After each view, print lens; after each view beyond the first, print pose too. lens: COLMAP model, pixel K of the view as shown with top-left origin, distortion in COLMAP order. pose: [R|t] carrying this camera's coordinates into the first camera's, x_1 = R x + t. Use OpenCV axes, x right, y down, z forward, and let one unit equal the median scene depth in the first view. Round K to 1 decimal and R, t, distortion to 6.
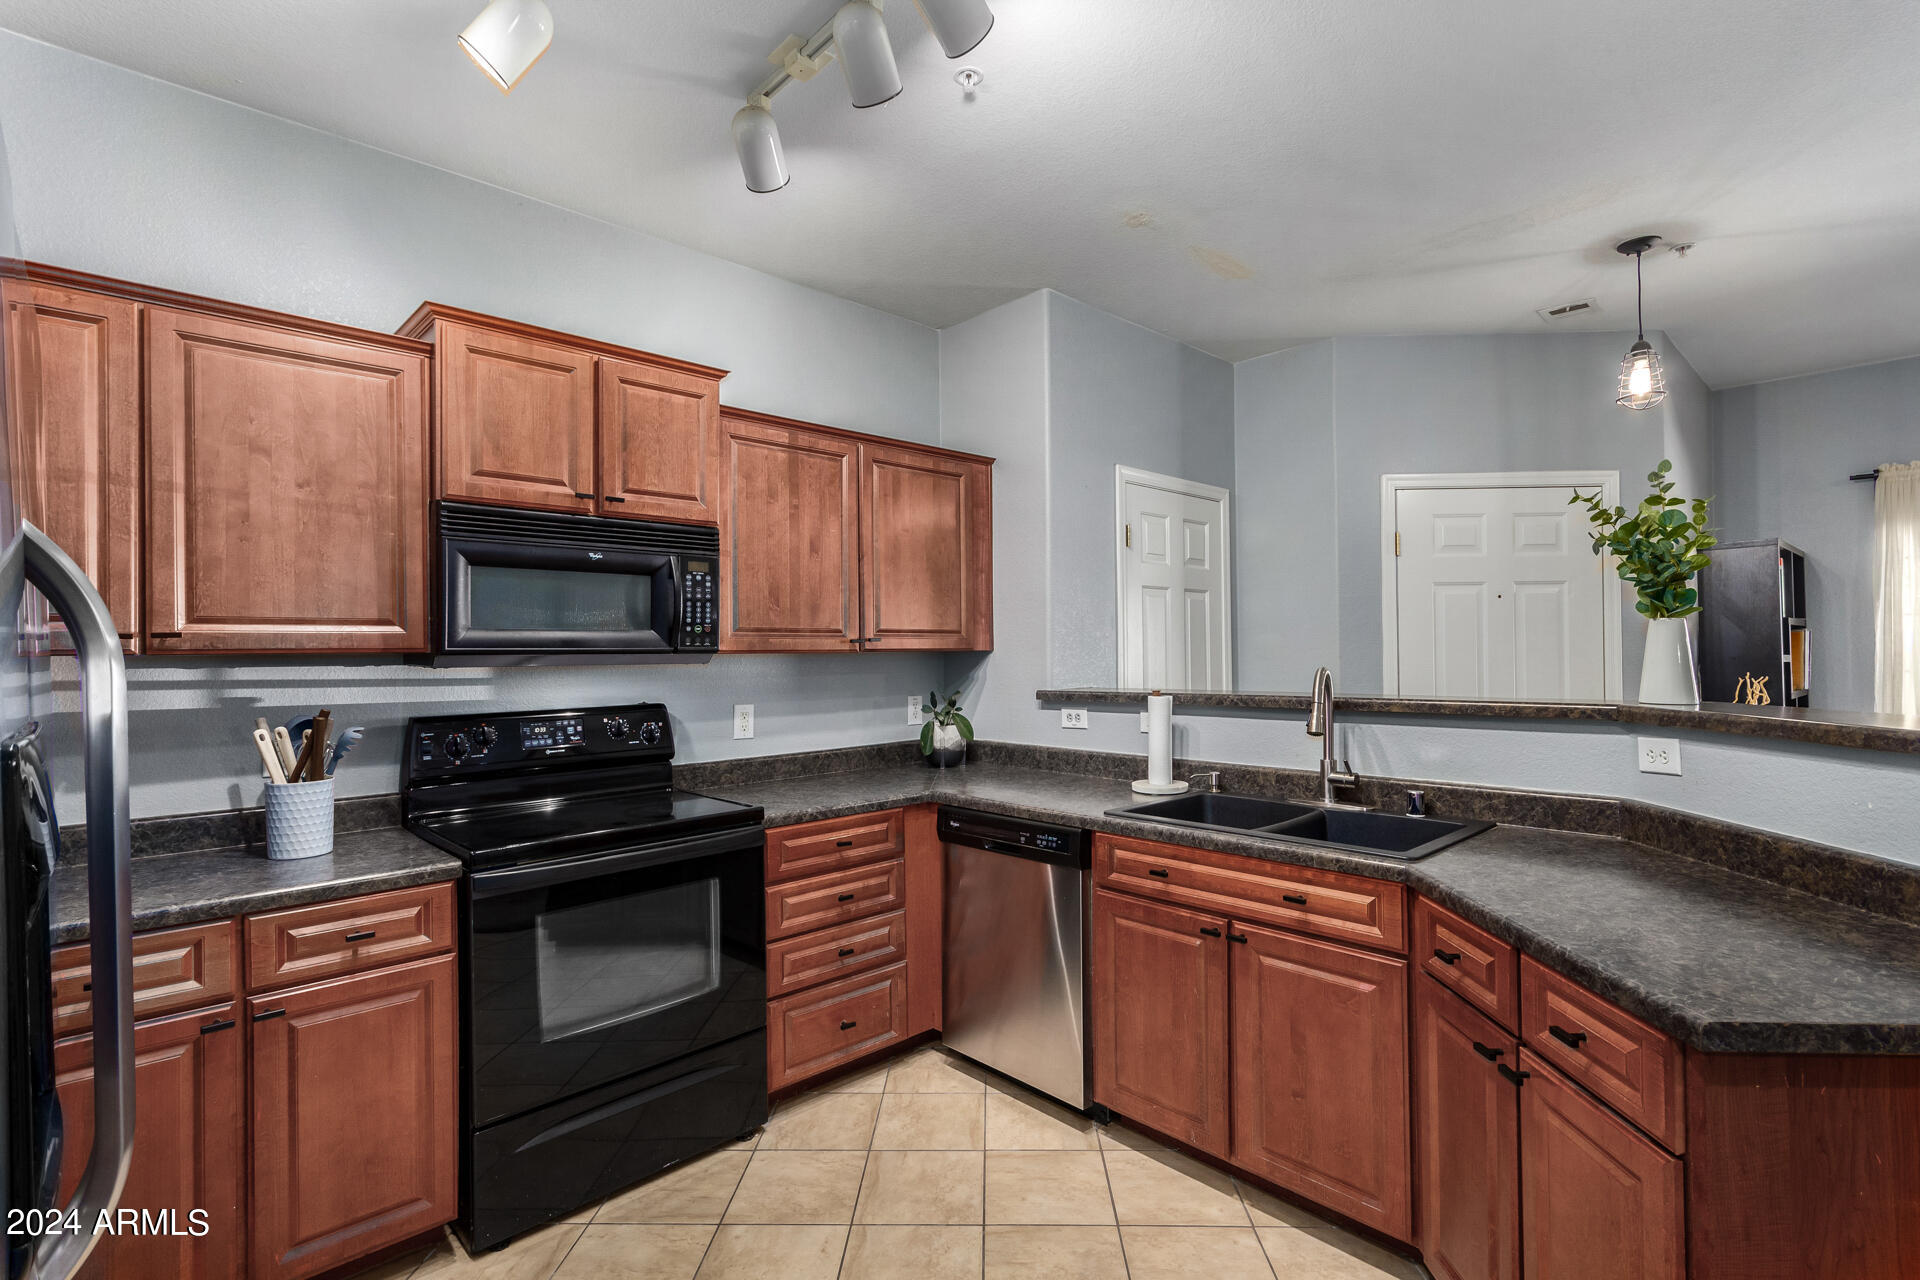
lens RADIAL K [[881.6, 0, 958.7], [0, 881.6, 650.6], [0, 0, 1]] dist [-0.001417, -0.000356]
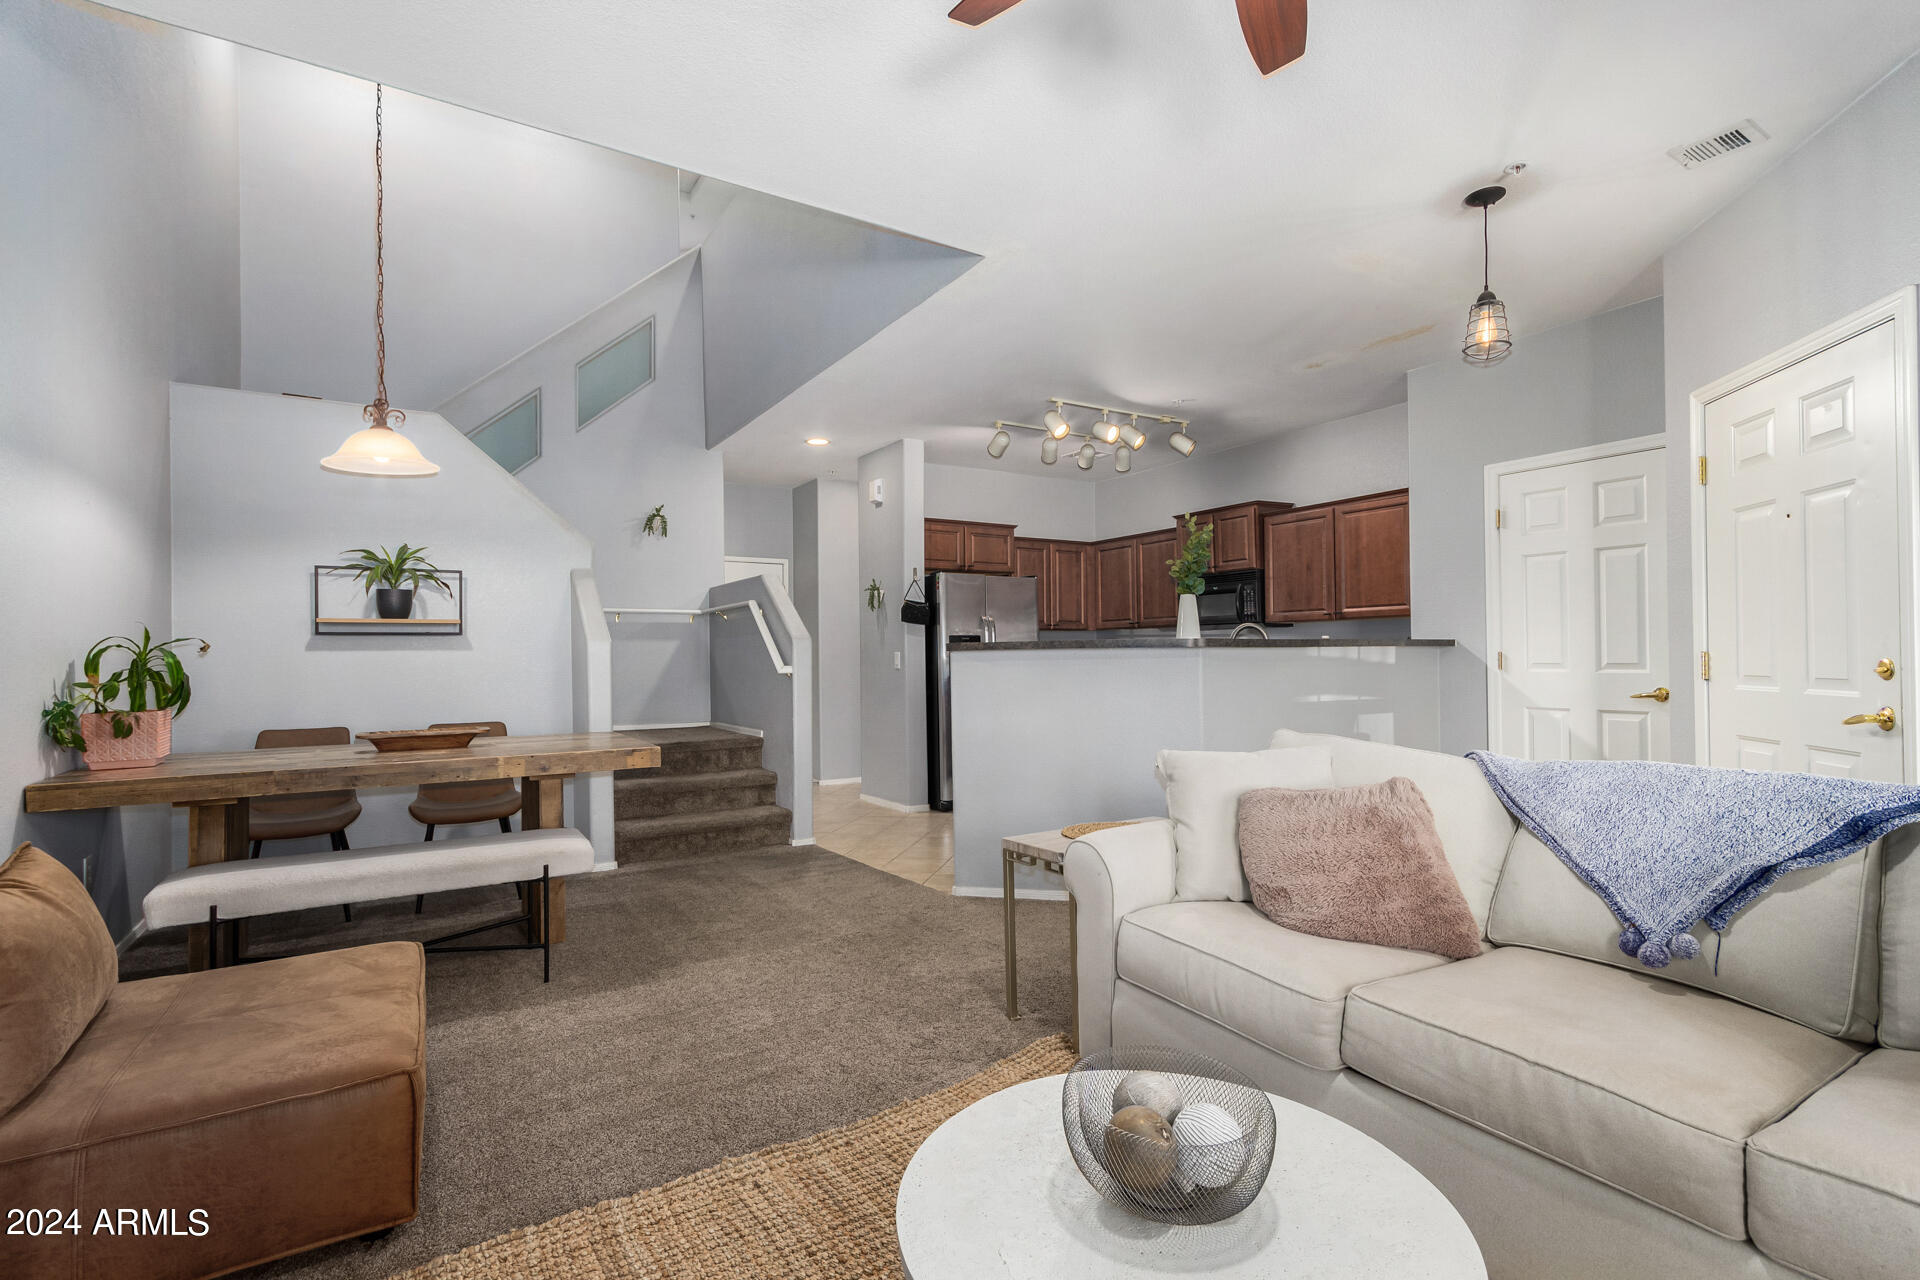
lens RADIAL K [[881.6, 0, 958.7], [0, 881.6, 650.6], [0, 0, 1]] dist [-0.001417, -0.000356]
pose [[-0.209153, 0.008495, -0.977846, 1.488987], [0.024261, 0.999700, 0.003496, 0.031870], [0.977582, -0.022993, -0.209296, 0.481512]]
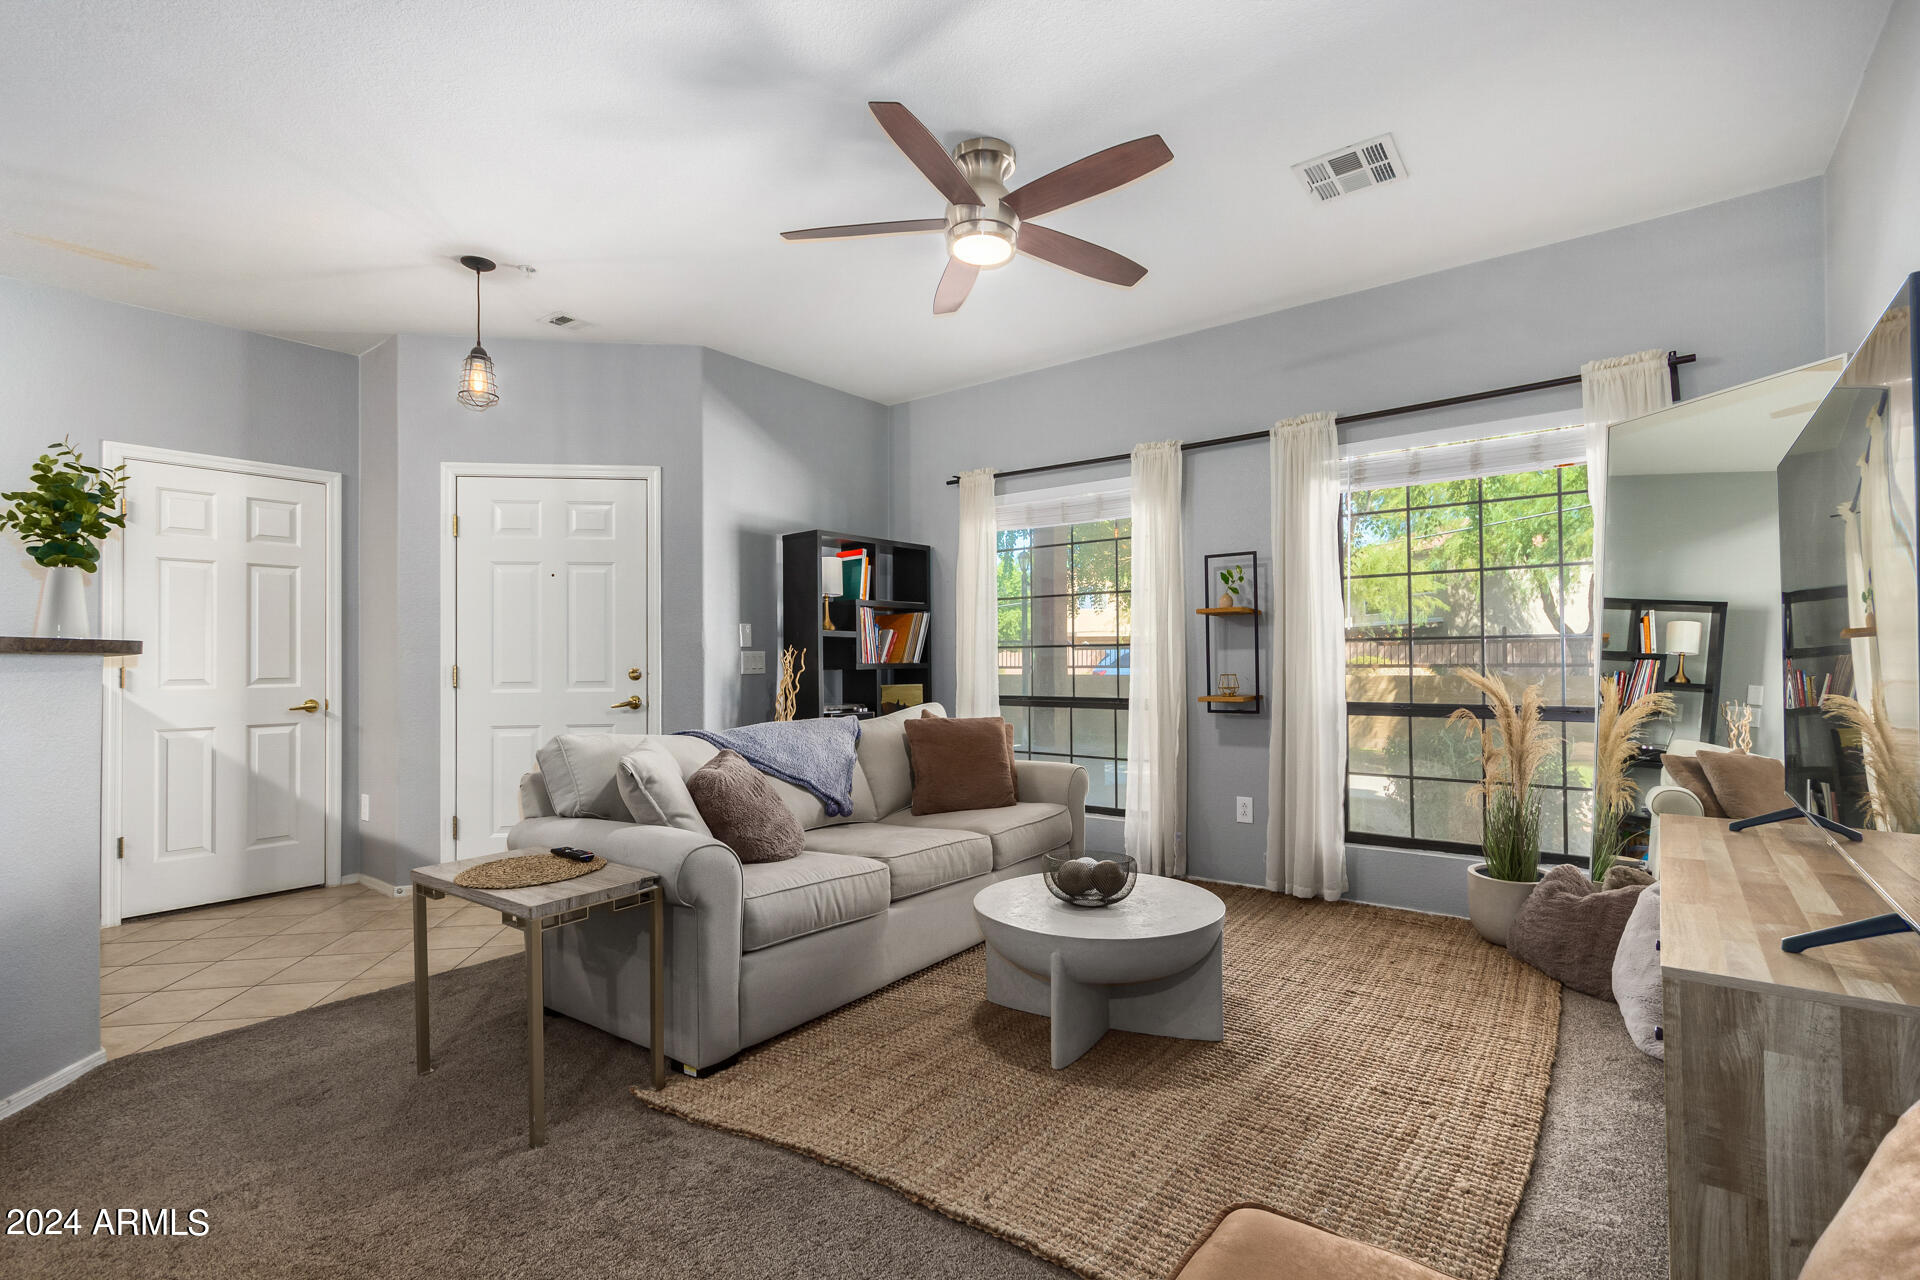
lens RADIAL K [[881.6, 0, 958.7], [0, 881.6, 650.6], [0, 0, 1]] dist [-0.001417, -0.000356]
pose [[0.989771, 0.005667, 0.142553, 0.967525], [-0.005689, 0.999984, -0.000252, 0.031357], [-0.142553, -0.000561, 0.989787, -0.182032]]
